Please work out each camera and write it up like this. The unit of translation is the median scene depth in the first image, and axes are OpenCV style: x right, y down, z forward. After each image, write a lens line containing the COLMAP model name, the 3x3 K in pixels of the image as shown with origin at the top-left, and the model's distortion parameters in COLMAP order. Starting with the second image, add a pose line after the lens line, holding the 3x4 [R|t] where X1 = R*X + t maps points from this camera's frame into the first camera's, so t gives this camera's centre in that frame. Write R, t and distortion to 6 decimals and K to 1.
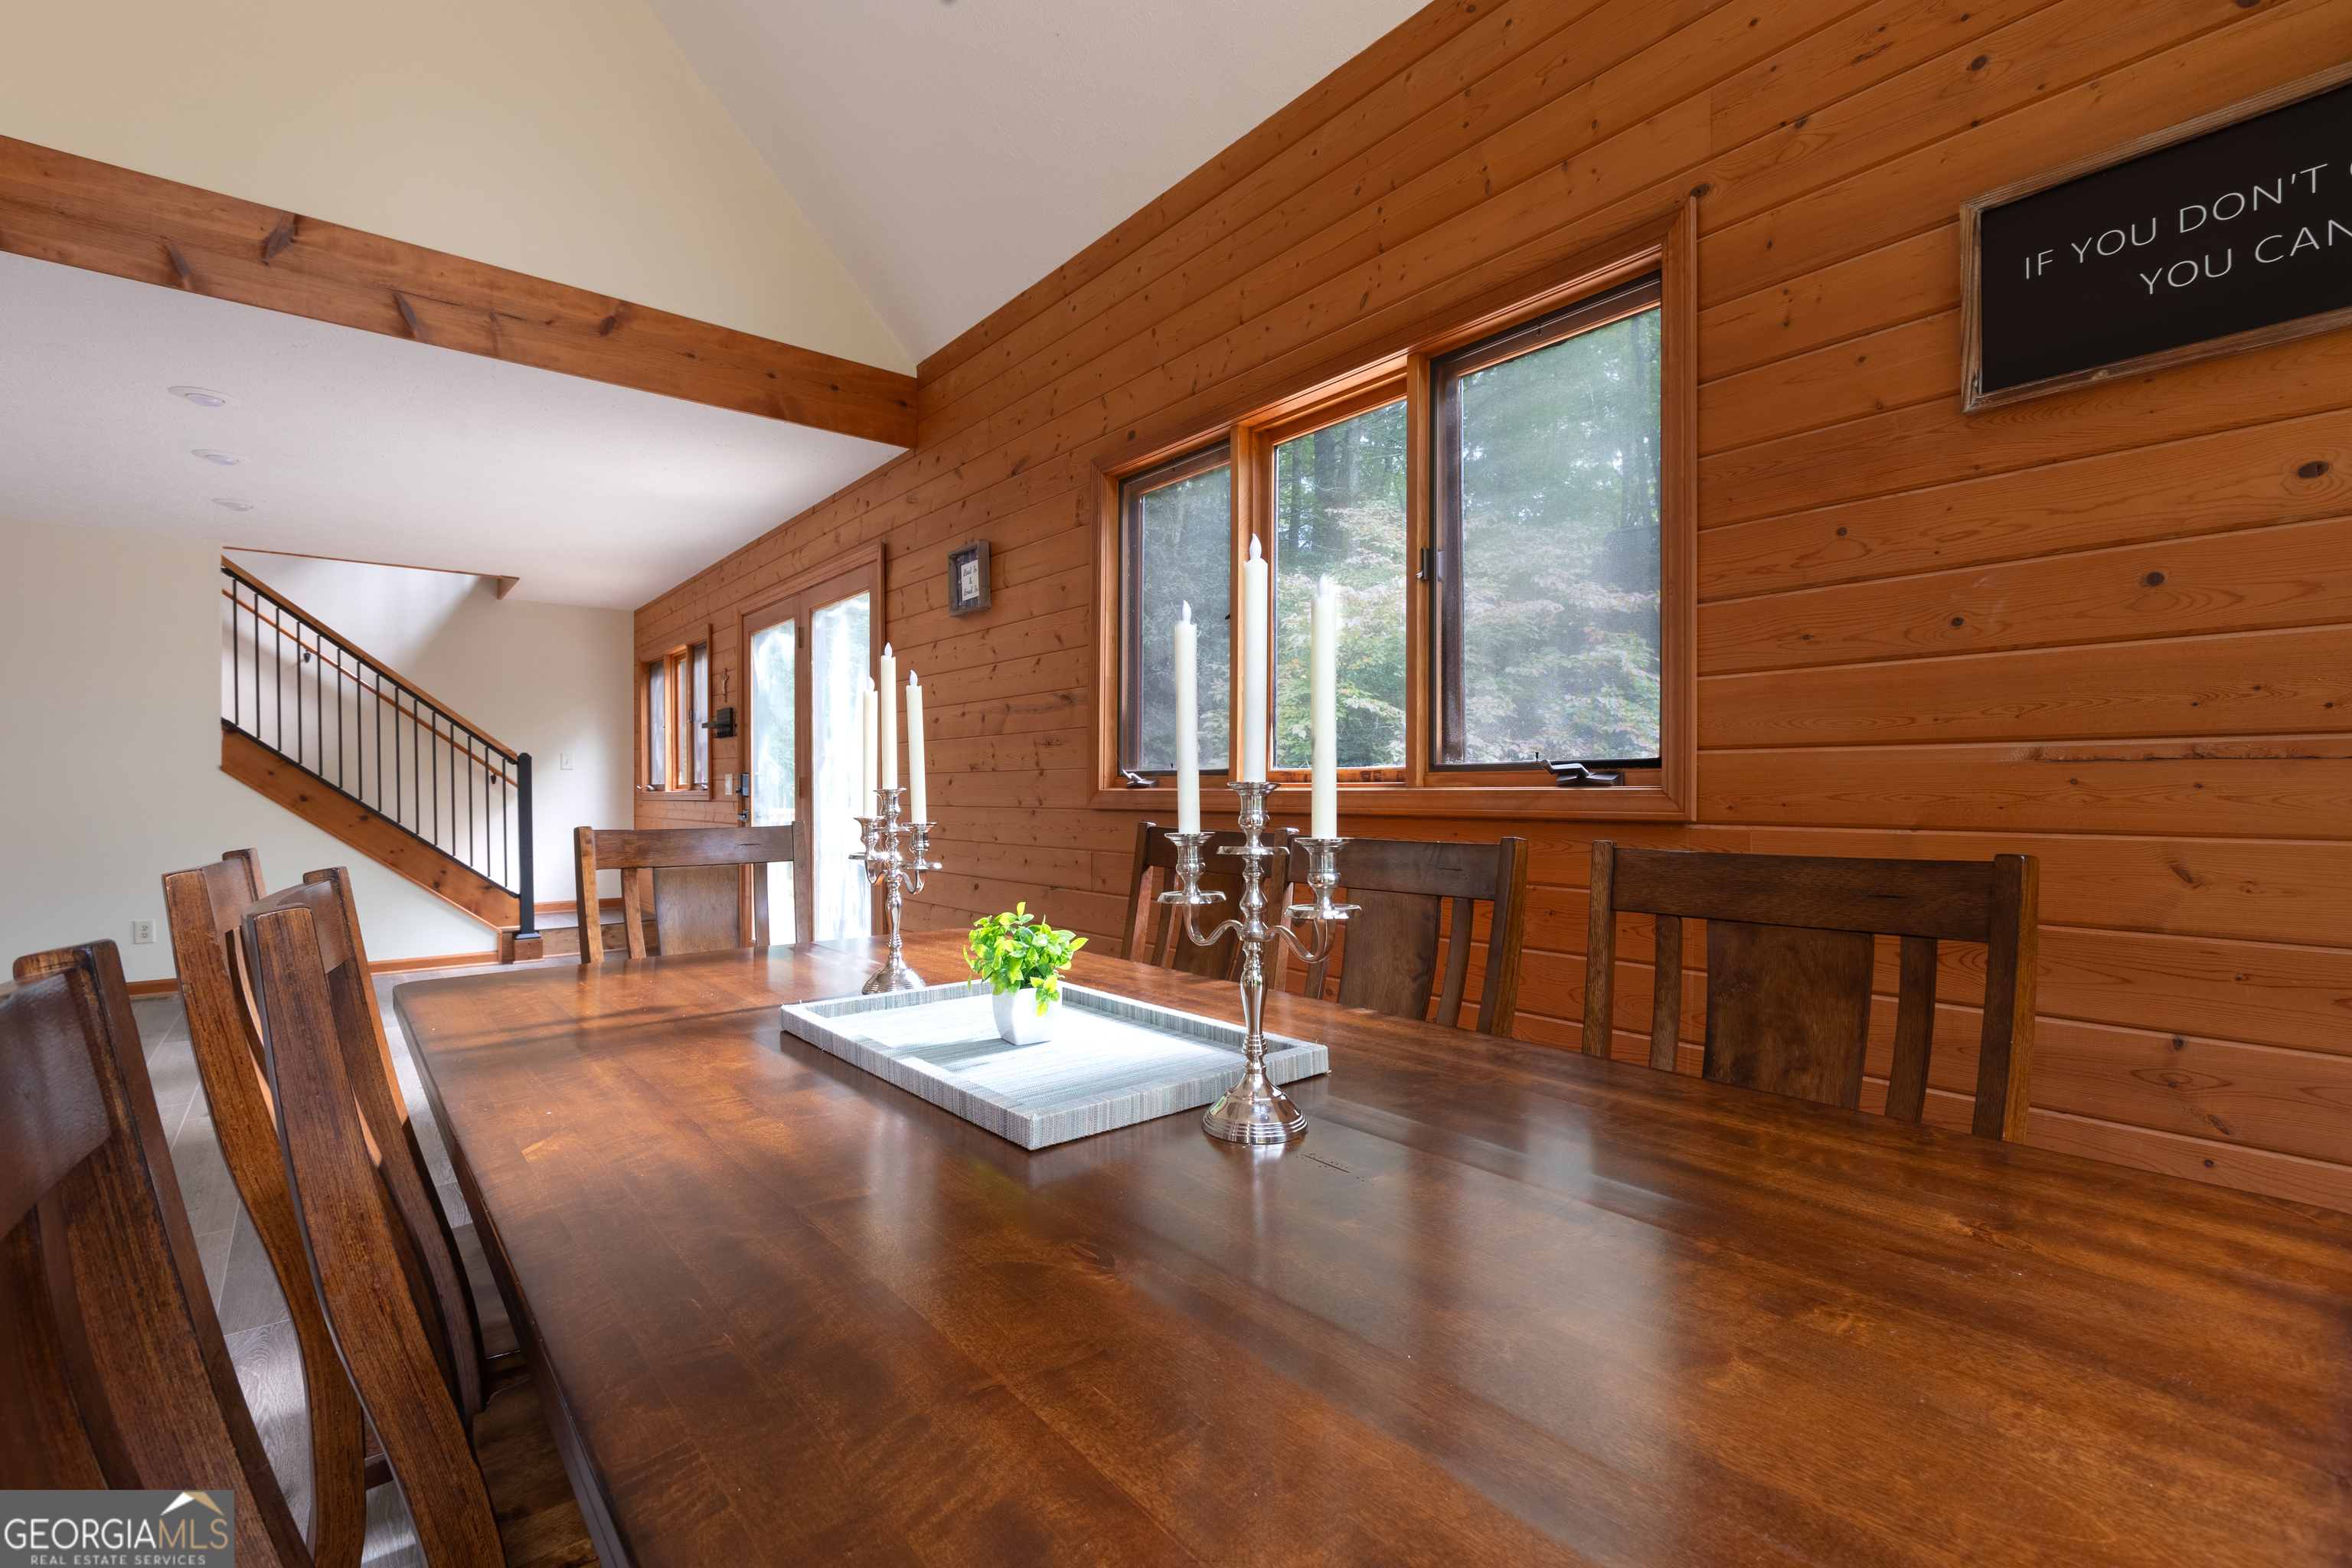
lens RADIAL K [[1041.7, 0, 1159.2], [0, 1041.7, 784.5], [0, 0, 1]] dist [-0.002884, -0.001249]
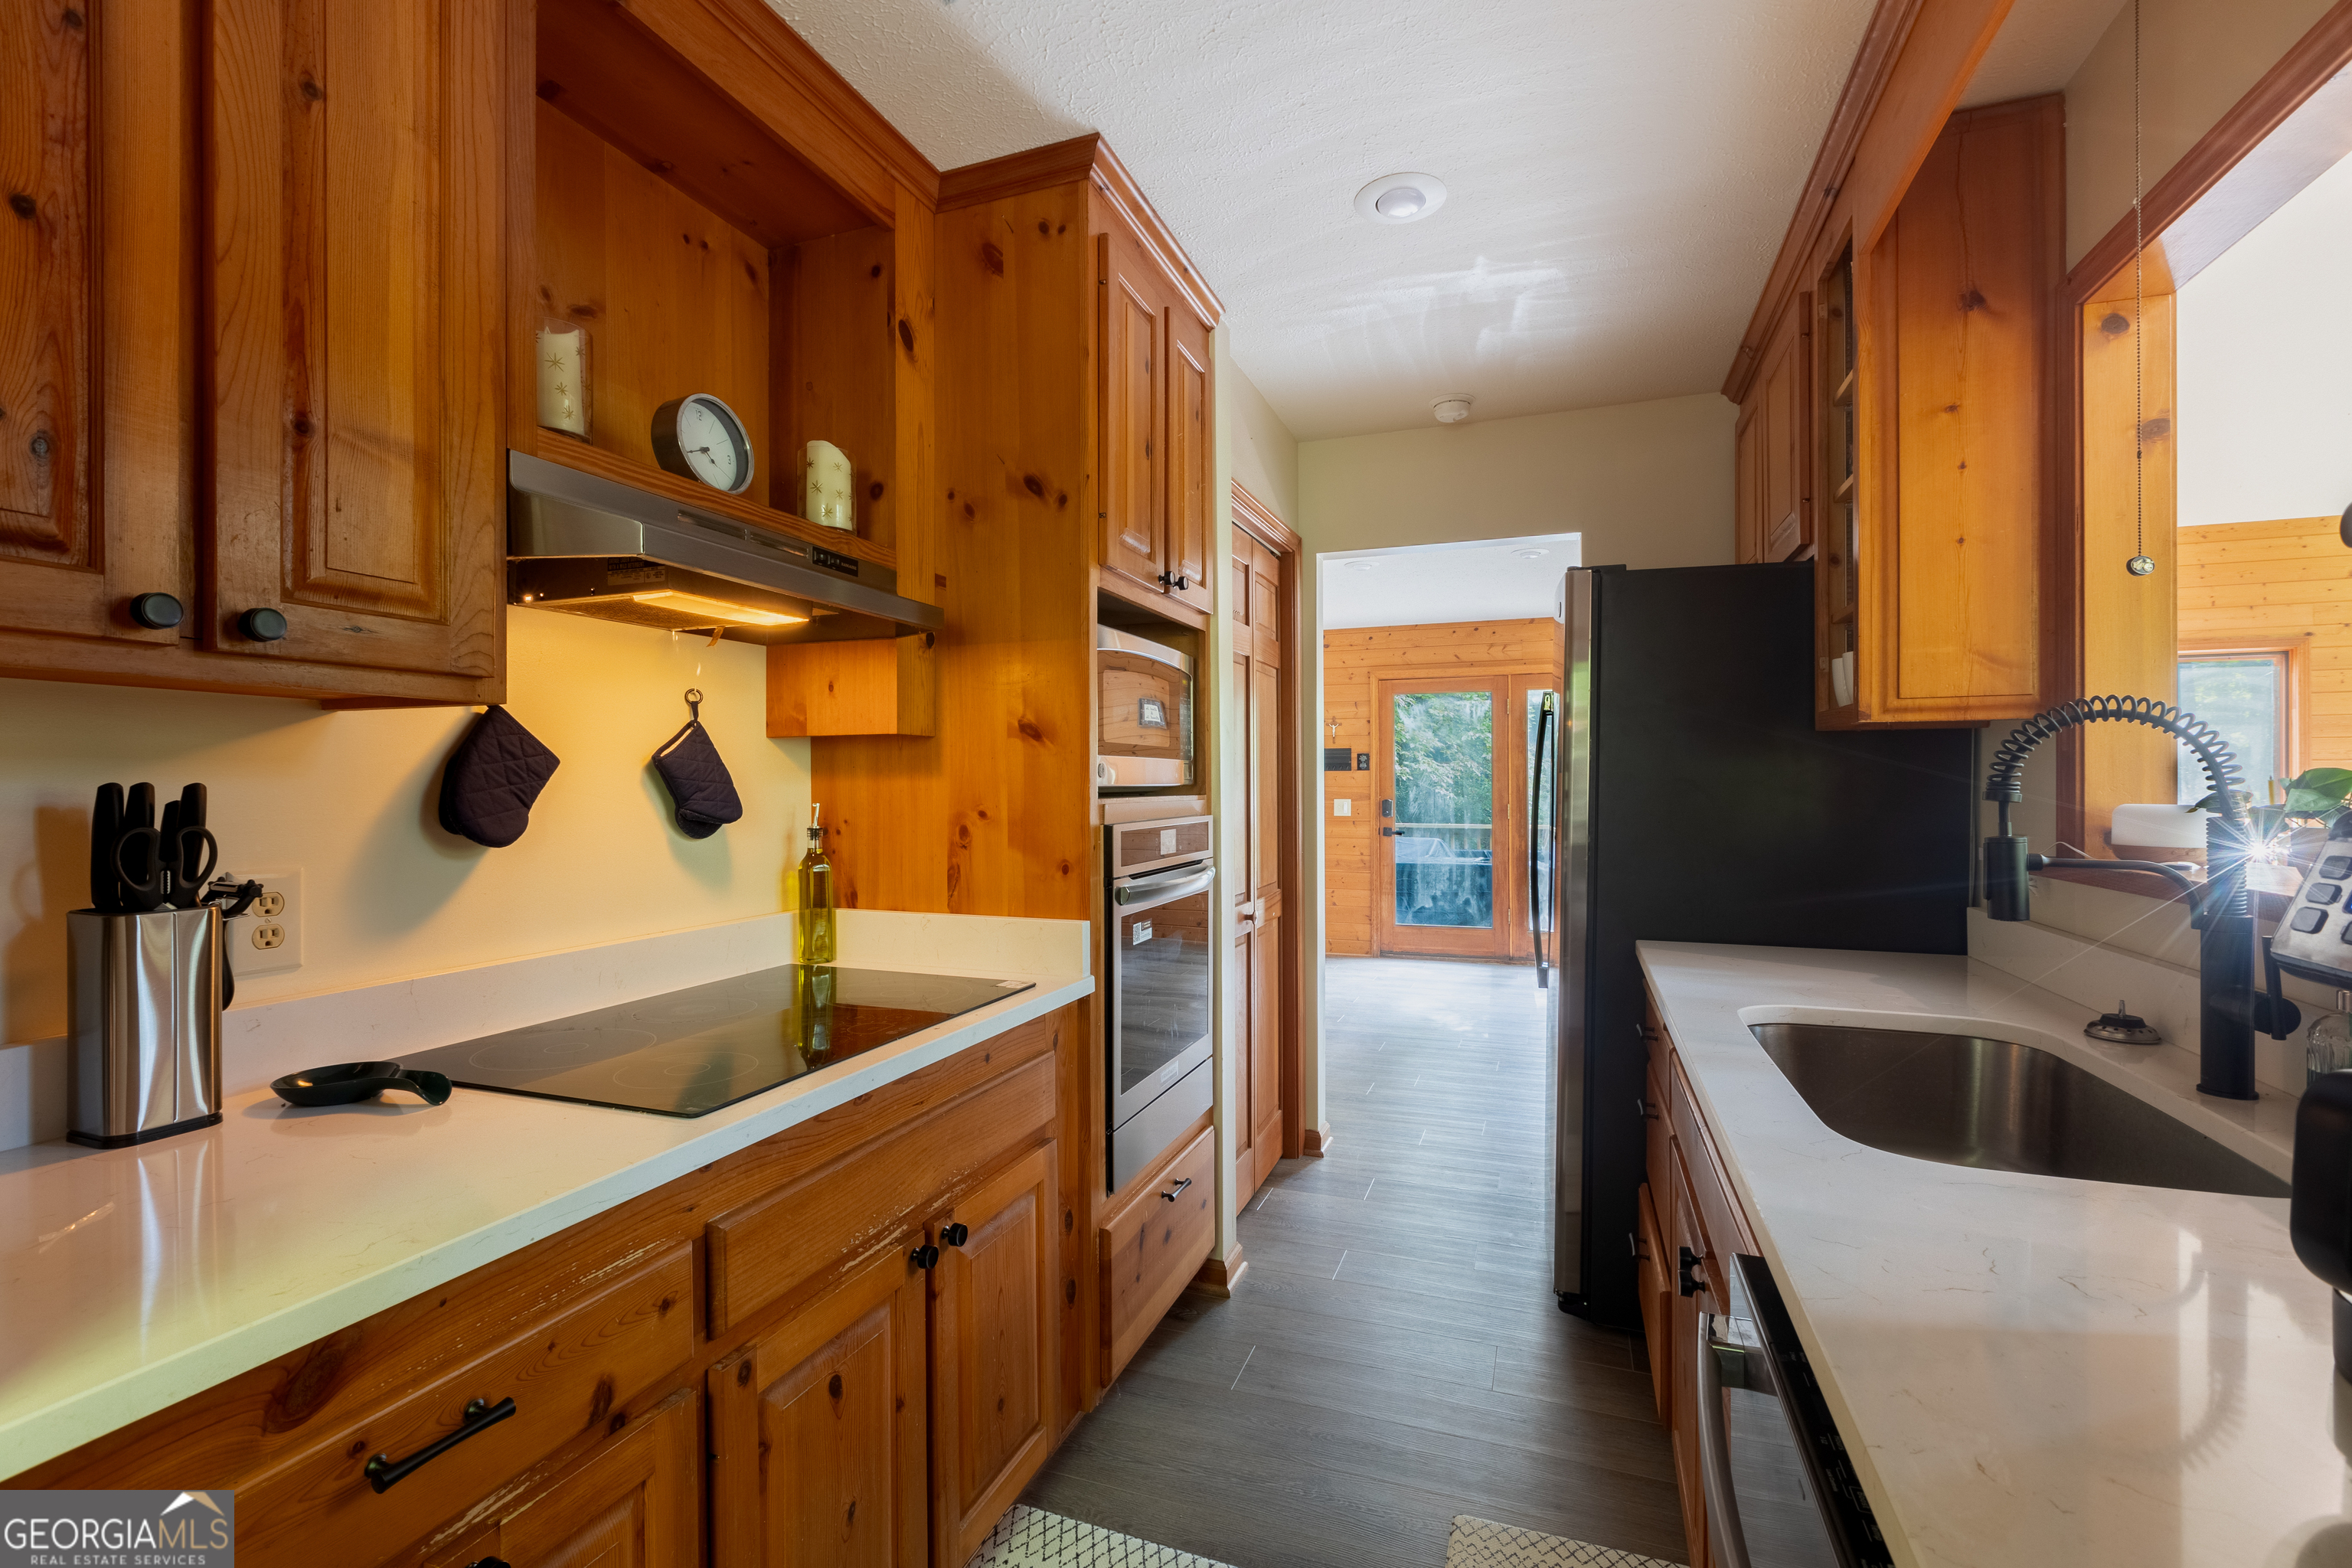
lens RADIAL K [[1041.7, 0, 1166.9], [0, 1041.7, 784.0], [0, 0, 1]] dist [-0.002884, -0.001249]
pose [[0.864297, 0.001641, 0.502979, -2.339904], [-0.001213, 0.999999, -0.001179, -0.051603], [-0.502981, 0.000409, 0.864298, -0.002685]]
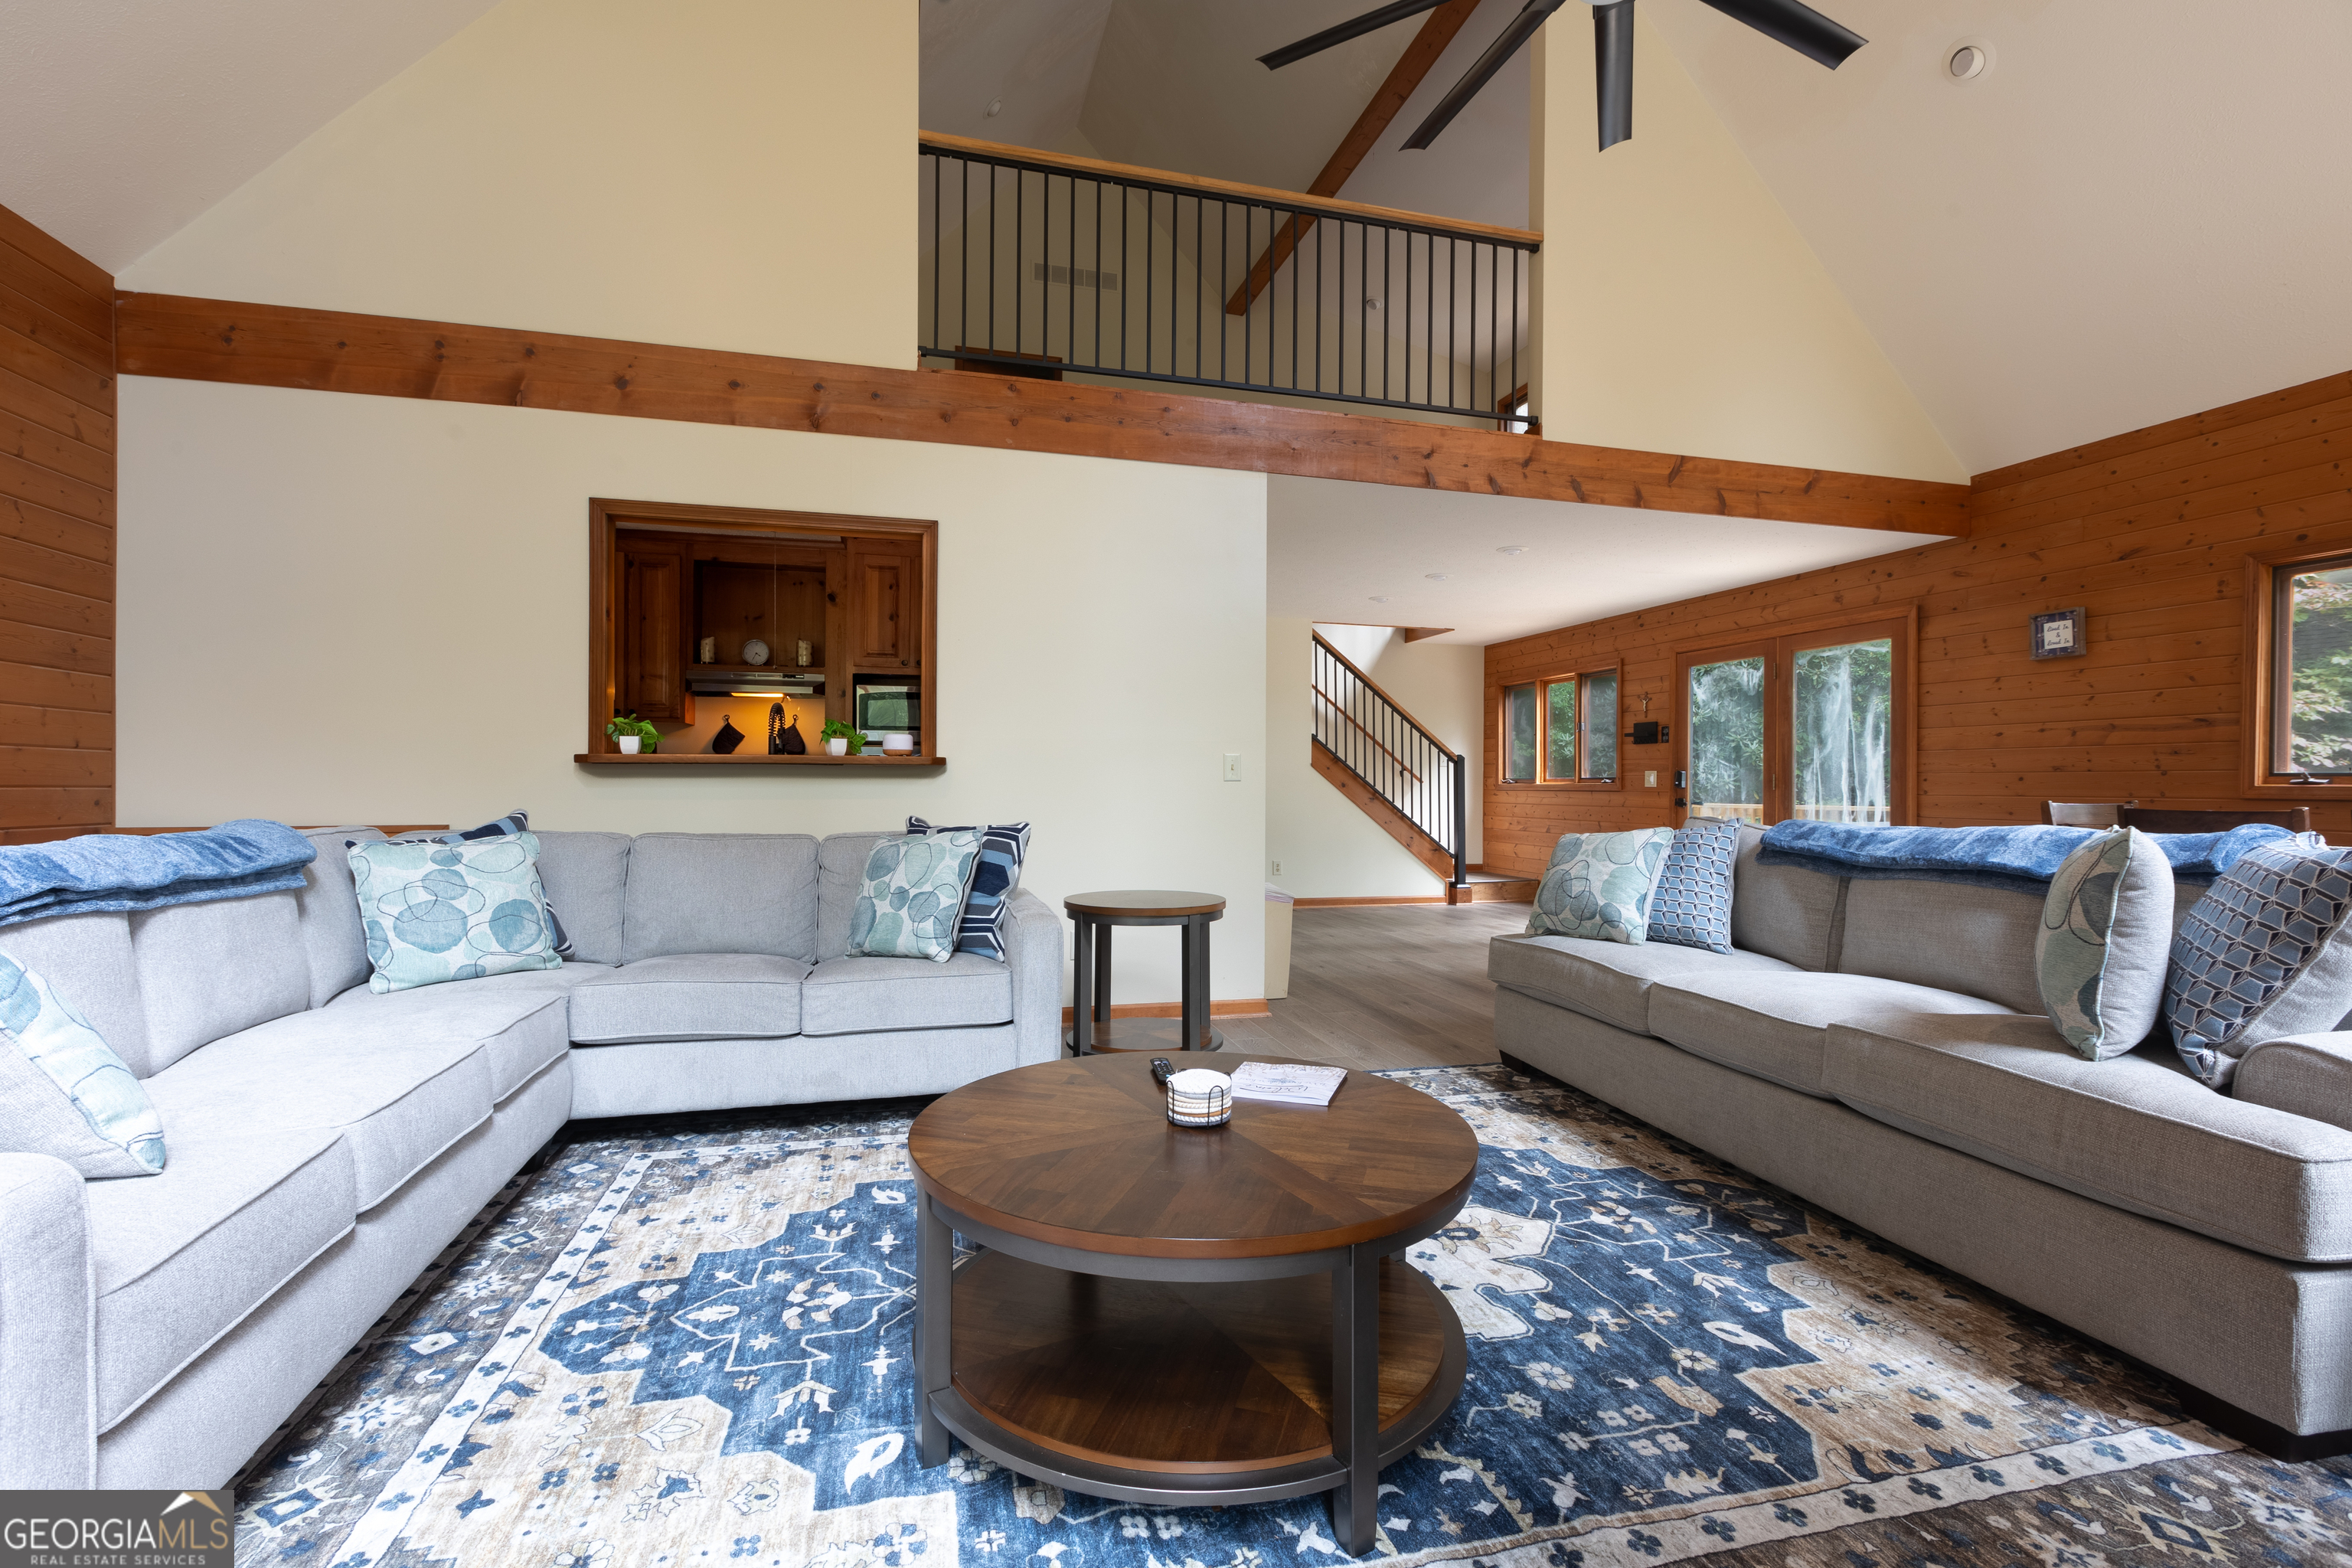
lens RADIAL K [[1041.7, 0, 1154.6], [0, 1041.7, 783.9], [0, 0, 1]] dist [-0.002884, -0.001249]
pose [[0.908017, 0.011933, -0.418764, -0.813896], [-0.010827, 0.999929, 0.005016, 0.012077], [0.418794, -0.000020, 0.908081, -0.900699]]
